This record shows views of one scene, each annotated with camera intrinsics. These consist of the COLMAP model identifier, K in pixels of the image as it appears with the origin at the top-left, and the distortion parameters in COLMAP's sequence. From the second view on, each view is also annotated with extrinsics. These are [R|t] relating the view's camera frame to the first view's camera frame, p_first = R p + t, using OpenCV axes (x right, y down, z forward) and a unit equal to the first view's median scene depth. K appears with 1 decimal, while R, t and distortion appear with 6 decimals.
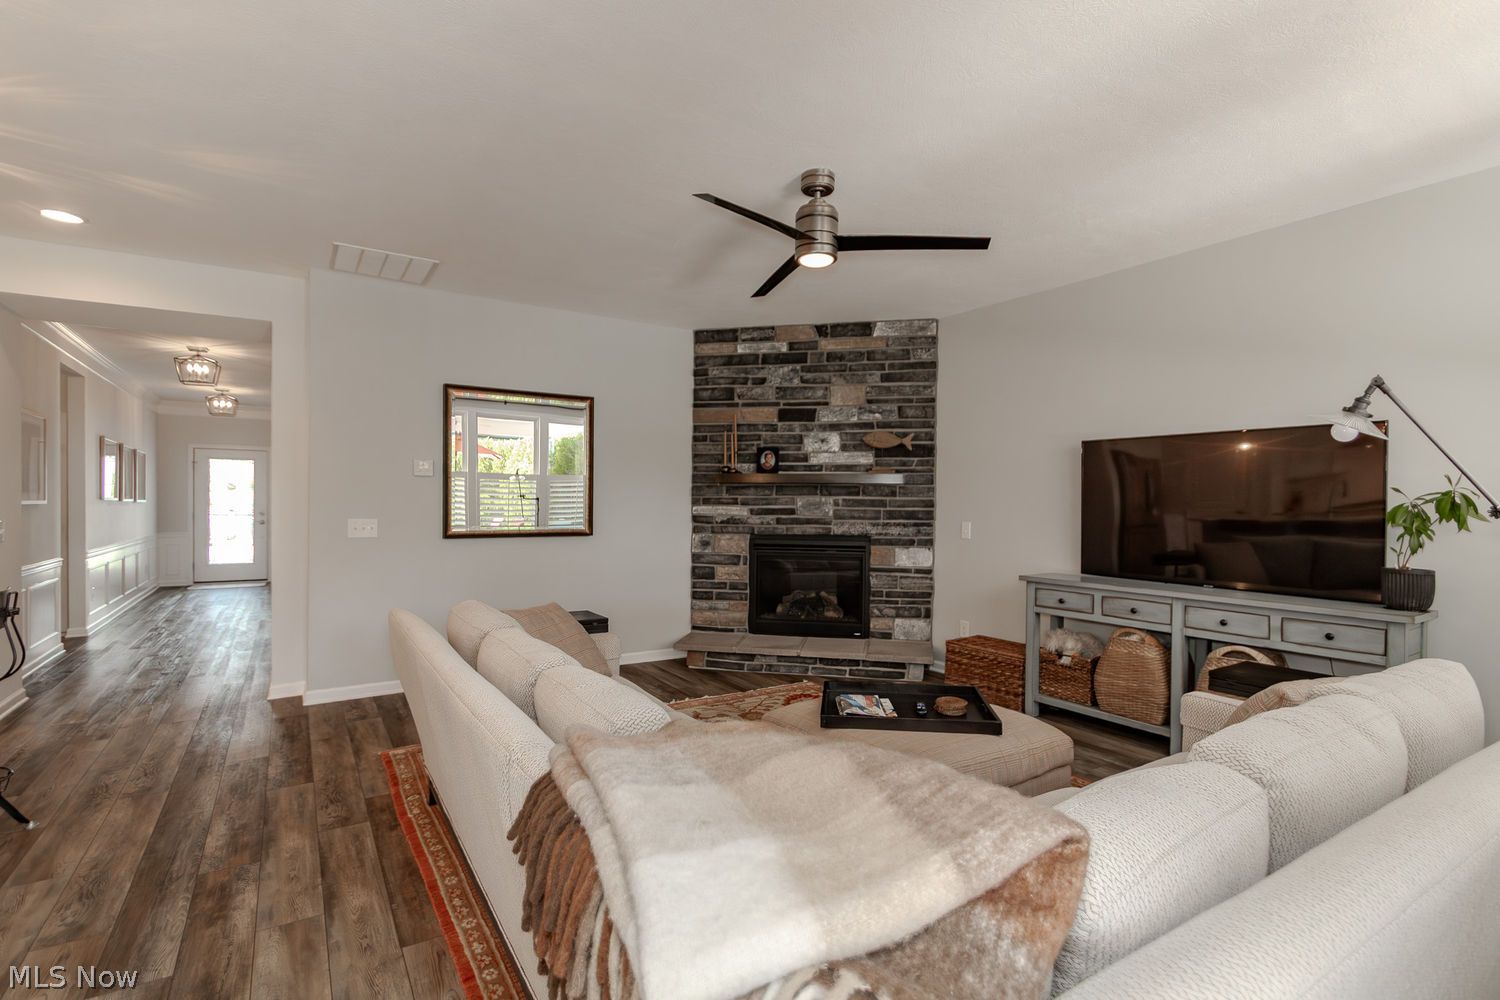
lens RADIAL K [[710.1, 0, 766.5], [0, 710.1, 509.7], [0, 0, 1]] dist [0.017663, -0.007463]
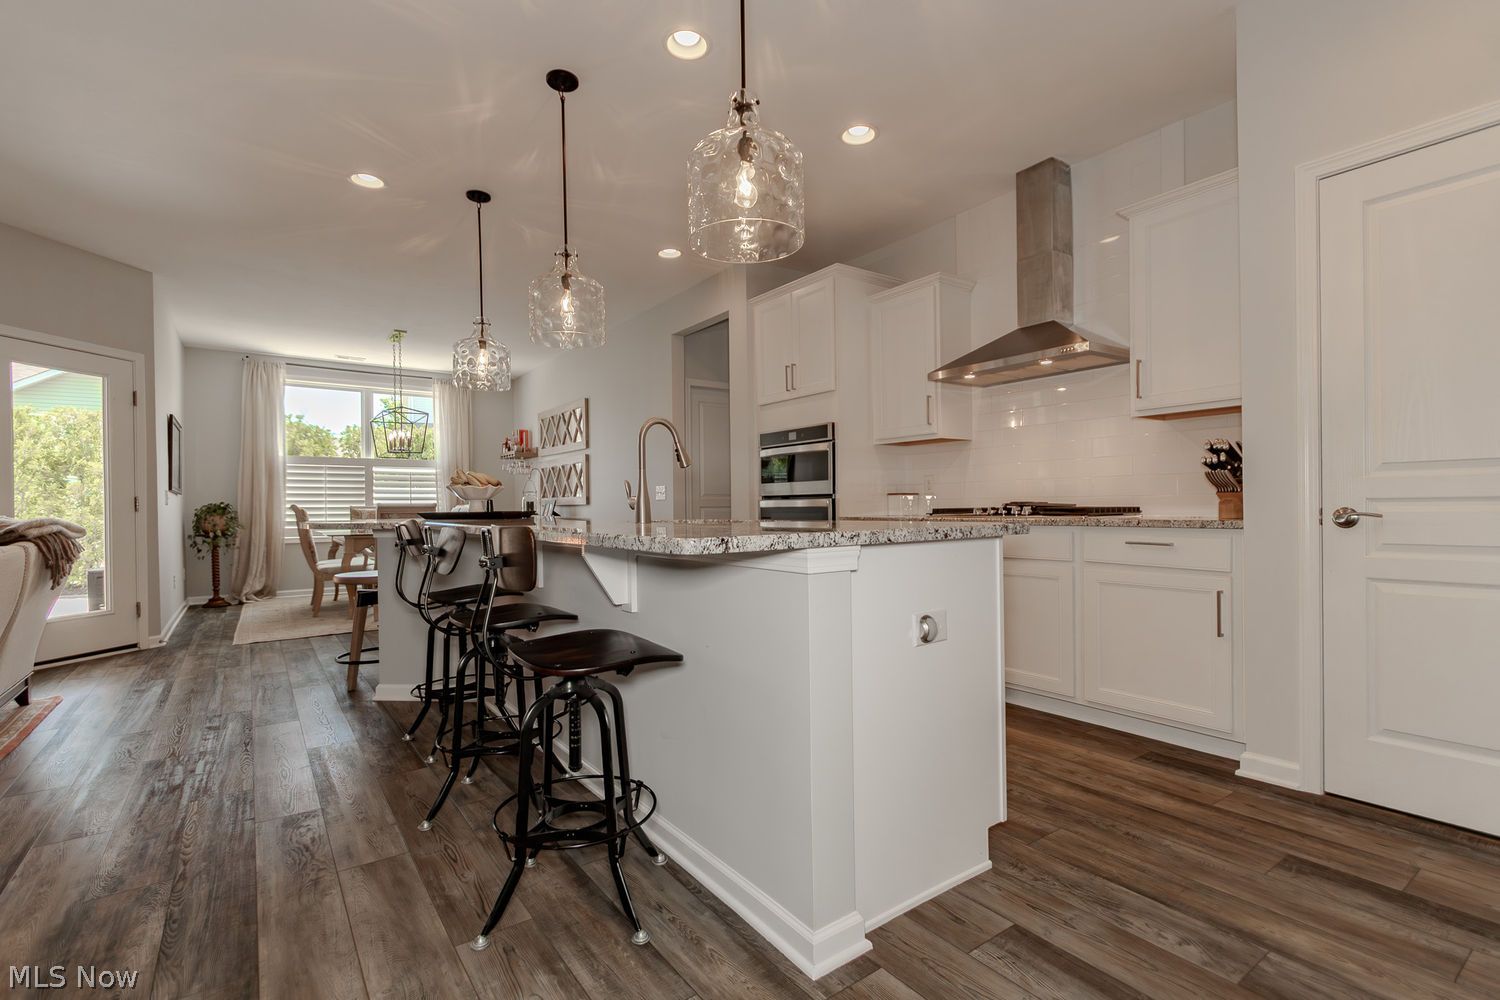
lens RADIAL K [[710.1, 0, 735.3], [0, 710.1, 512.5], [0, 0, 1]] dist [0.017663, -0.007463]
pose [[-0.999968, 0.003076, -0.007428, -0.609178], [0.002930, 0.999802, 0.019680, 0.042707], [0.007487, 0.019658, -0.999779, 0.776404]]
